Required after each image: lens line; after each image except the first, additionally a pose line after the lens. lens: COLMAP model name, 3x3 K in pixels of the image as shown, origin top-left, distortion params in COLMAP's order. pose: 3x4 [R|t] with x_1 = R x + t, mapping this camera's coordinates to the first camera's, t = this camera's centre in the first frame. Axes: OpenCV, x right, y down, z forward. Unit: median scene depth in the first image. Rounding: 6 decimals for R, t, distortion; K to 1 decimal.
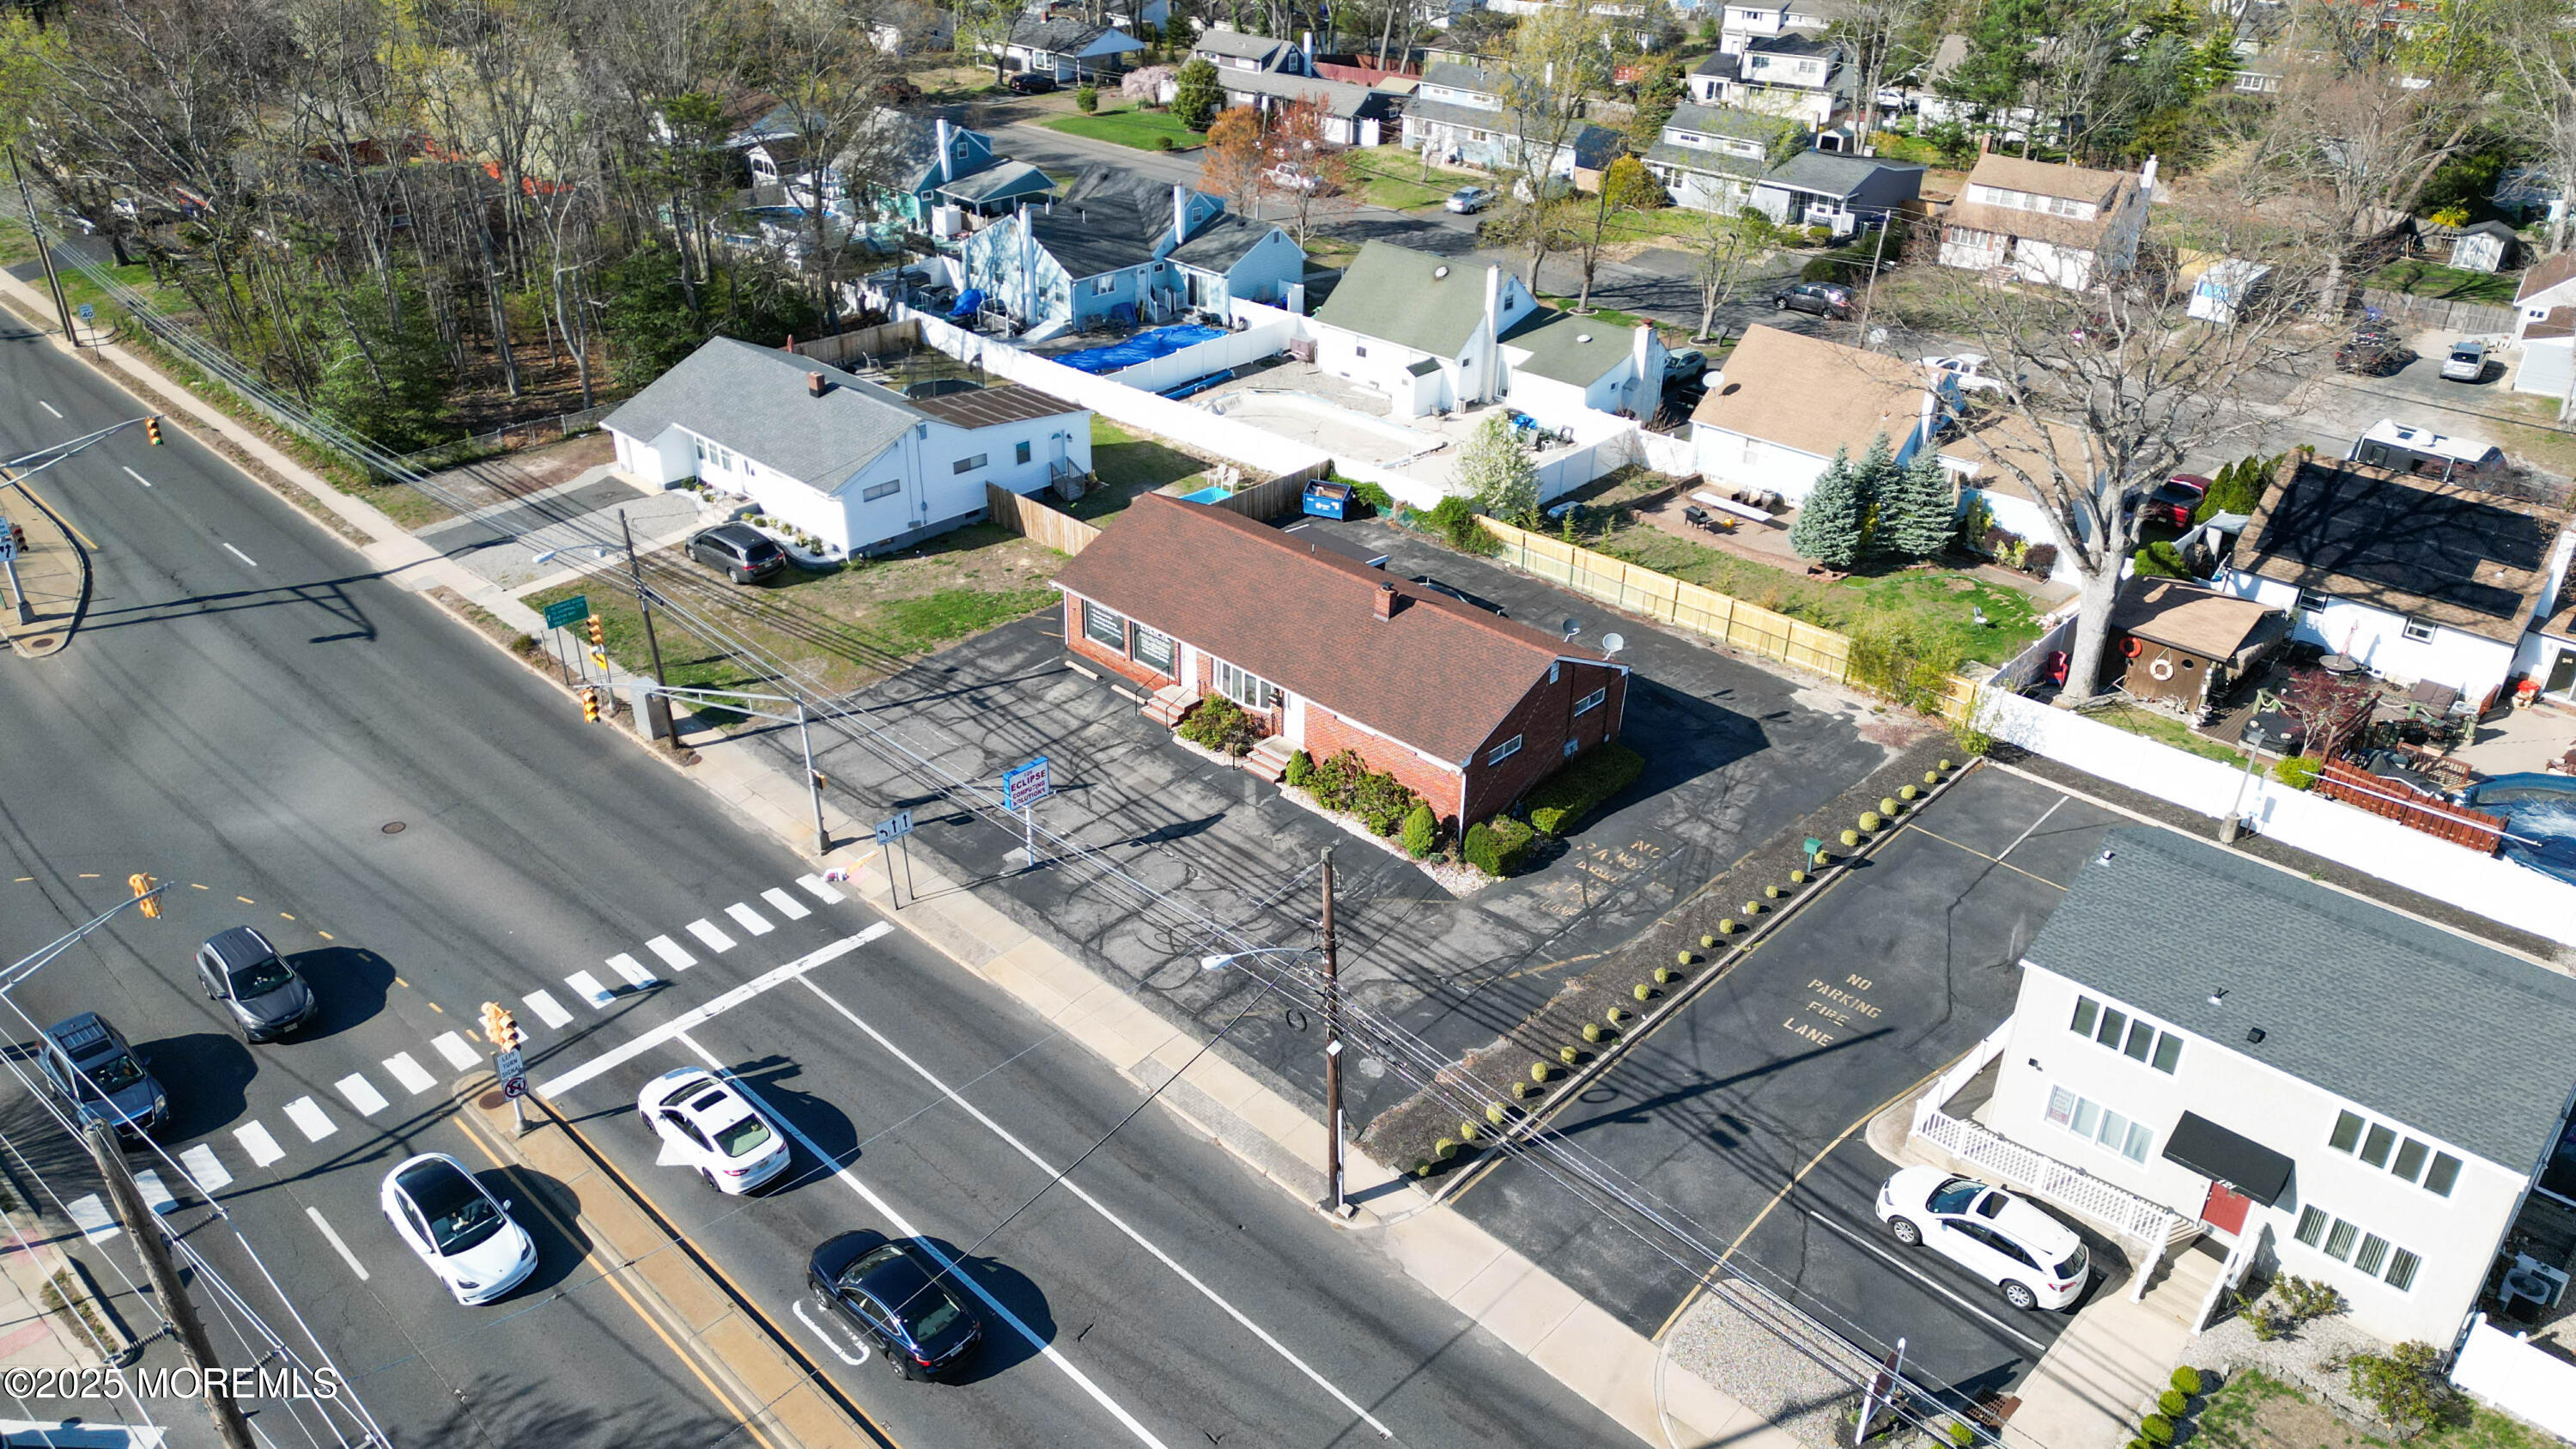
lens RADIAL K [[1795.1, 0, 1274.5], [0, 1795.1, 712.2], [0, 0, 1]] dist [0.086209, -0.087947]
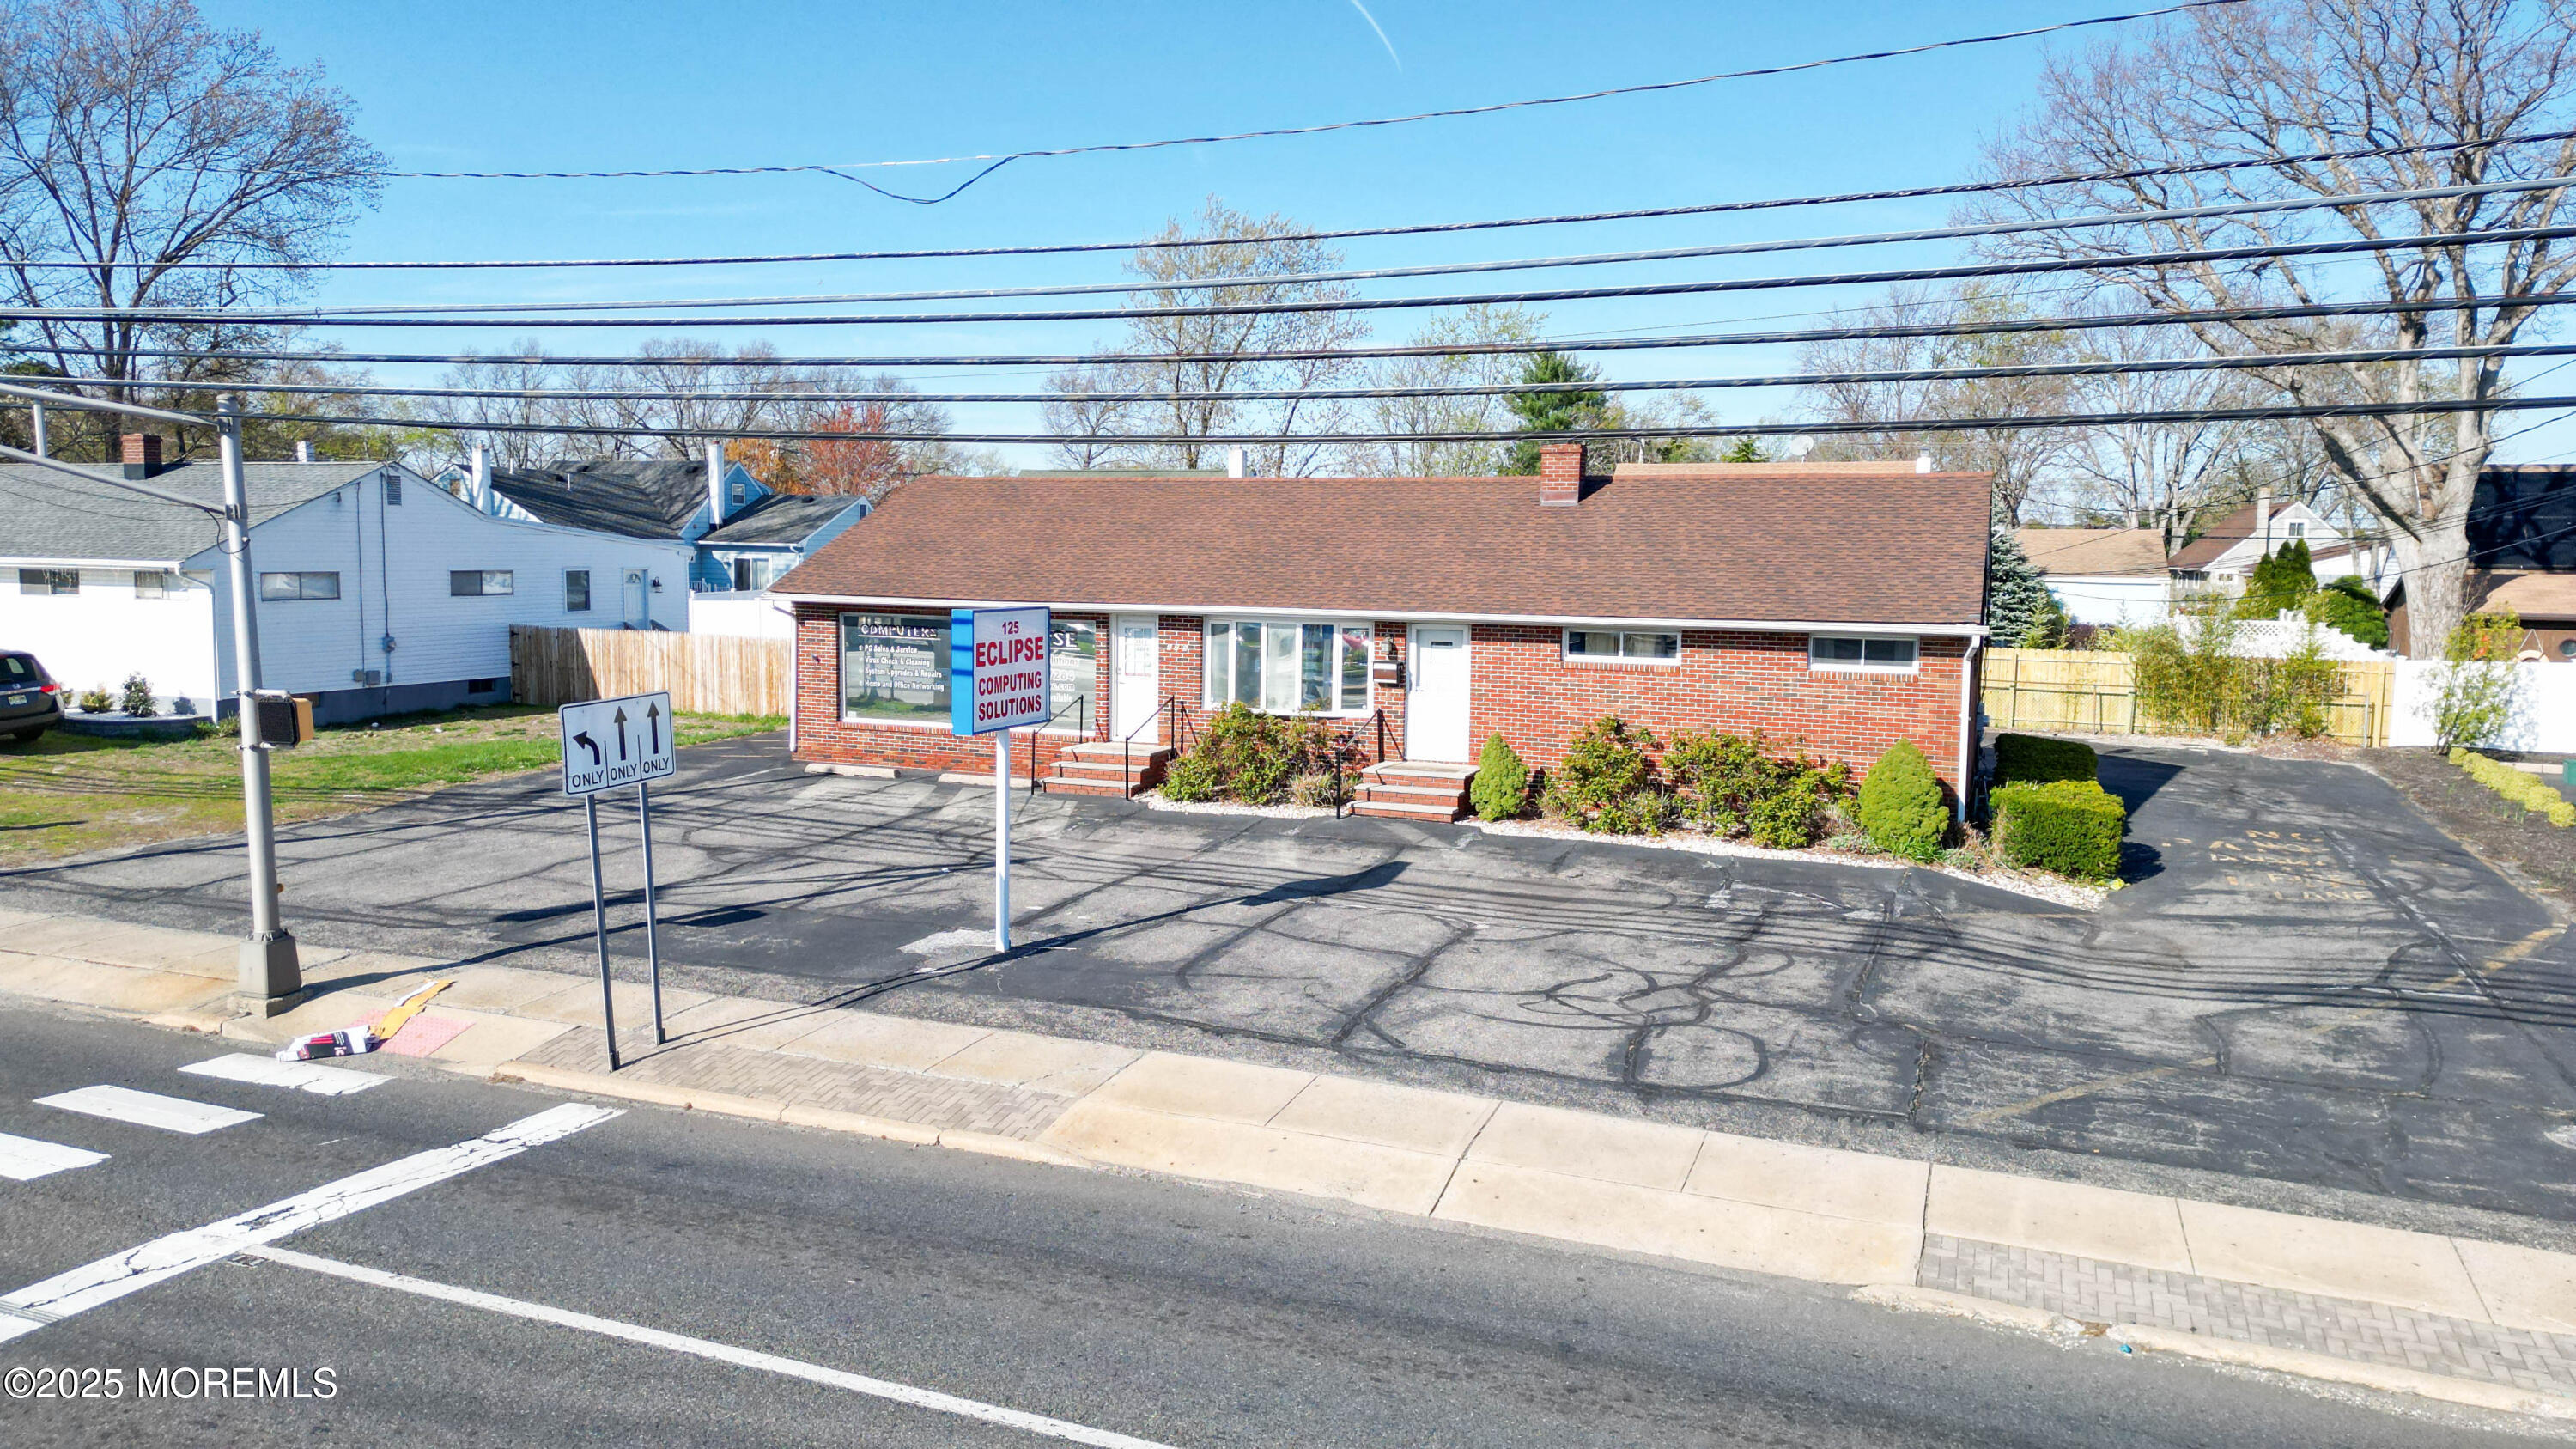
lens RADIAL K [[1795.1, 0, 1272.9], [0, 1795.1, 714.8], [0, 0, 1]] dist [0.086209, -0.087947]
pose [[0.930223, -0.038618, 0.364956, -0.178701], [0.177165, 0.918151, -0.354416, 0.147057], [-0.321398, 0.394344, 0.860928, 0.585850]]
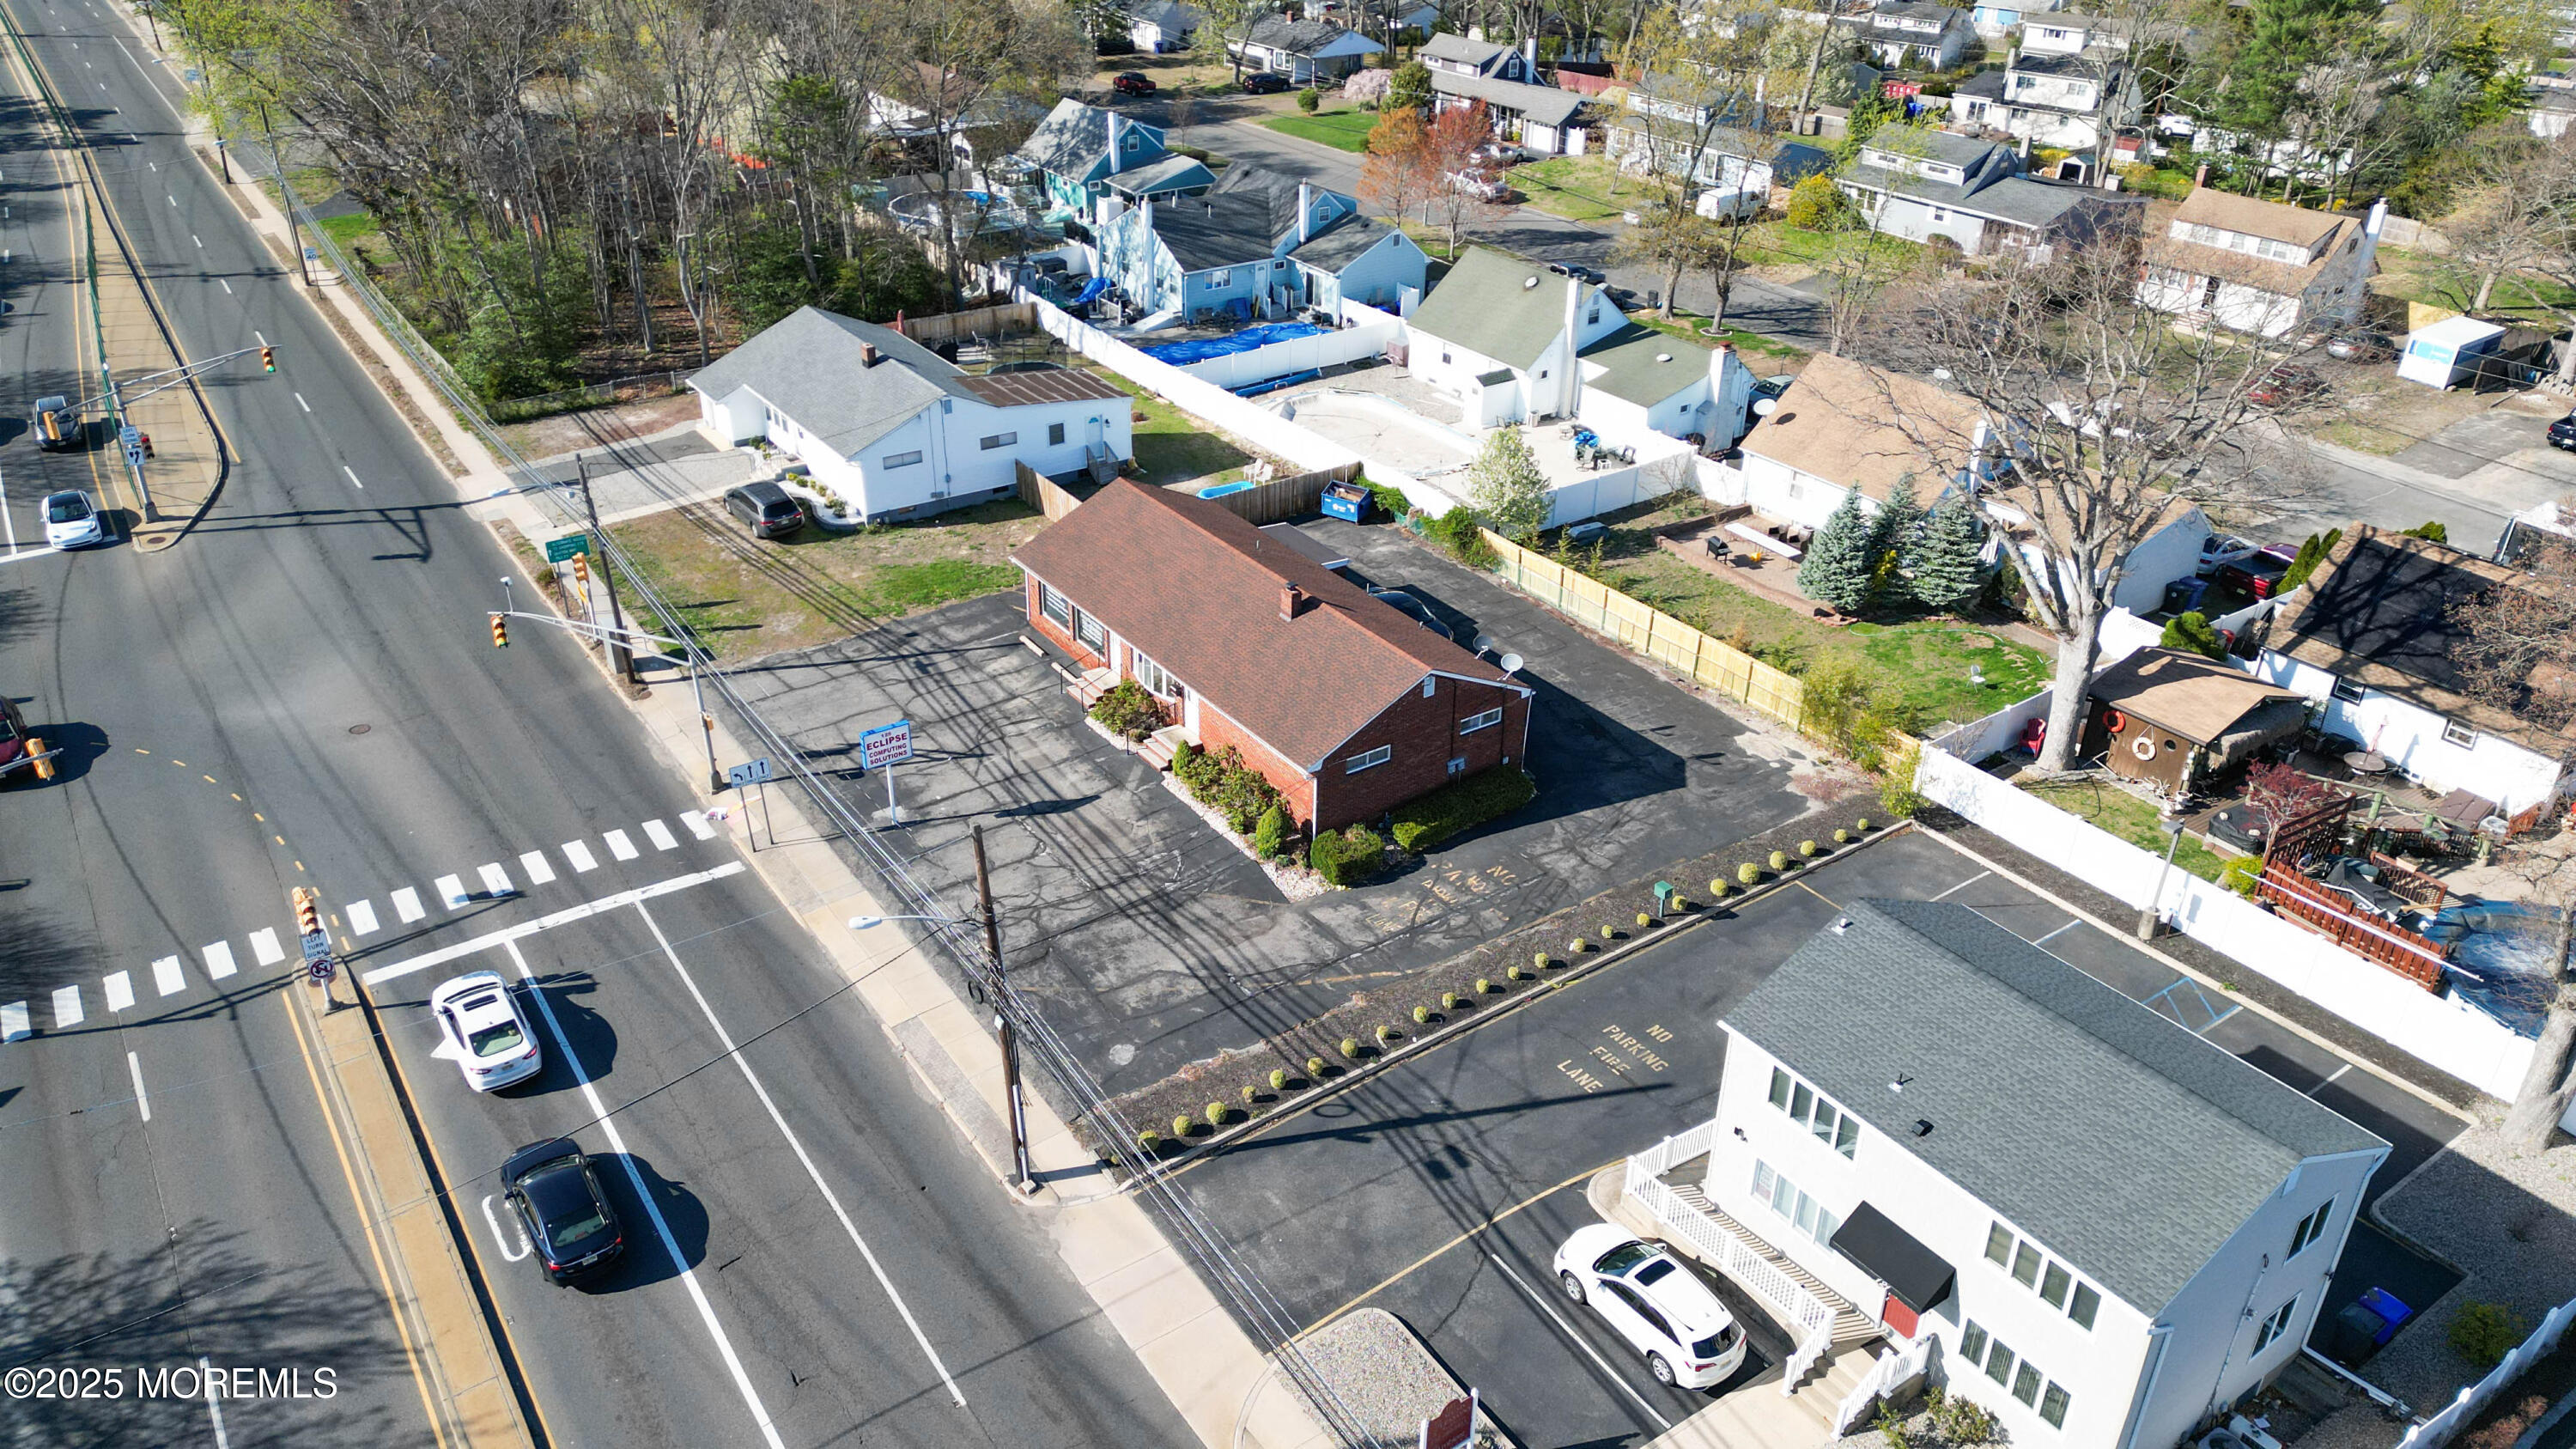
lens RADIAL K [[1795.1, 0, 1275.4], [0, 1795.1, 715.9], [0, 0, 1]] dist [0.086209, -0.087947]
pose [[0.979515, 0.095441, -0.177318, 0.219857], [-0.095710, 0.995384, 0.007059, -0.004357], [0.177174, 0.010056, 0.984128, 0.017821]]
